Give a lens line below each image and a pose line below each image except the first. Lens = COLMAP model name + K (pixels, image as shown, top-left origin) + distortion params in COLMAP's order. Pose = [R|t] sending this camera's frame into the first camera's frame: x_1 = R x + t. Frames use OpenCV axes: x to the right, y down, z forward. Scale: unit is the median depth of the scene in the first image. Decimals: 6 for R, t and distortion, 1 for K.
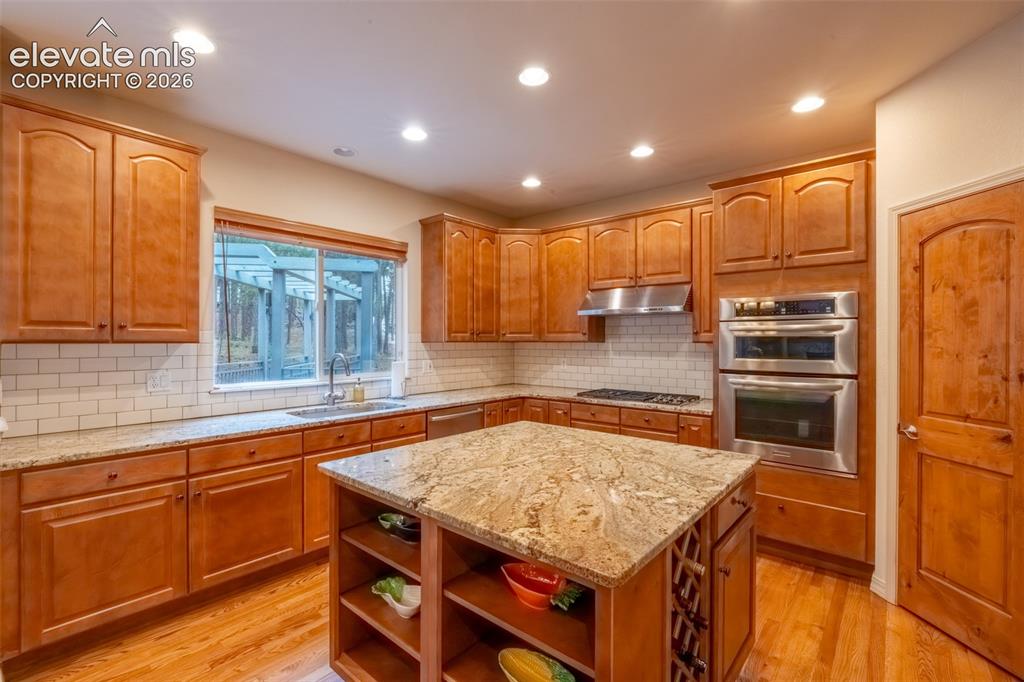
lens RADIAL K [[451.8, 0, 513.4], [0, 451.8, 340.5], [0, 0, 1]] dist [0.003384, 0.000383]
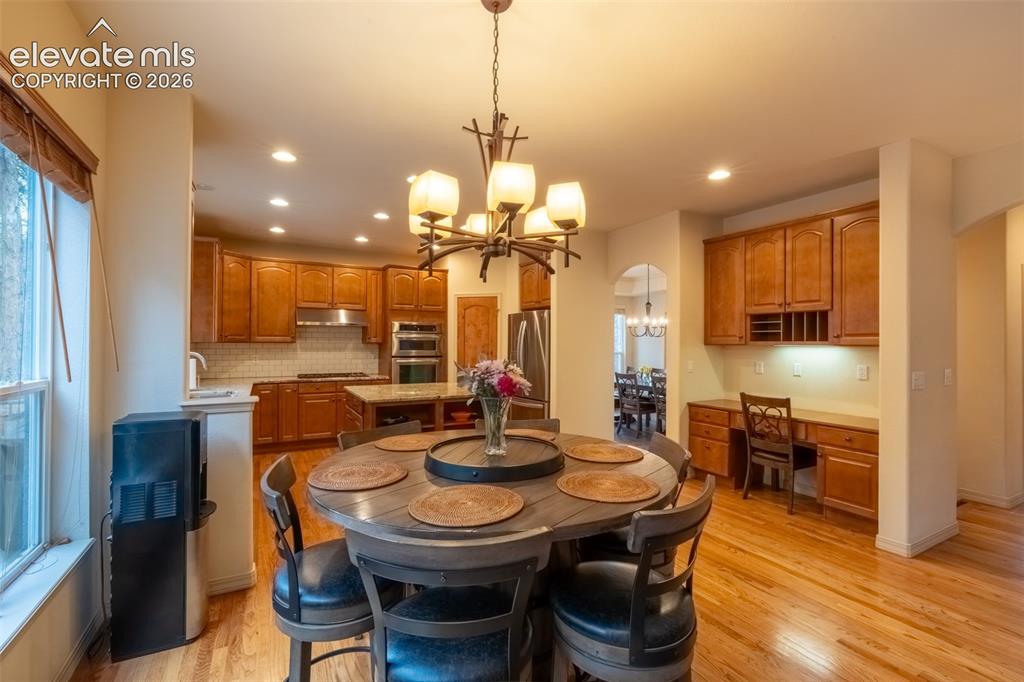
lens RADIAL K [[451.8, 0, 511.8], [0, 451.8, 340.1], [0, 0, 1]] dist [0.003384, 0.000383]
pose [[0.349857, 0.003017, 0.936798, -1.045497], [-0.005116, 0.999986, -0.001309, -0.007030], [-0.936789, -0.004335, 0.349867, -0.187047]]
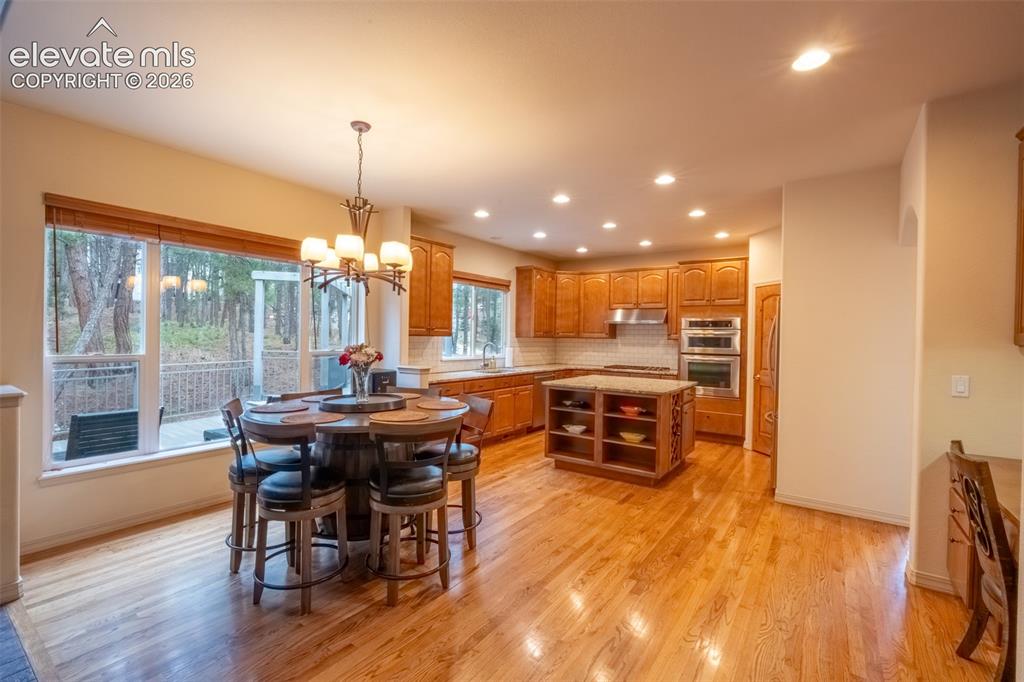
lens RADIAL K [[451.8, 0, 511.8], [0, 451.8, 339.2], [0, 0, 1]] dist [0.003384, 0.000383]
pose [[0.995829, 0.015281, 0.089954, -0.404445], [-0.015911, 0.999854, 0.006294, 0.001672], [-0.089845, -0.007699, 0.995926, -0.796392]]
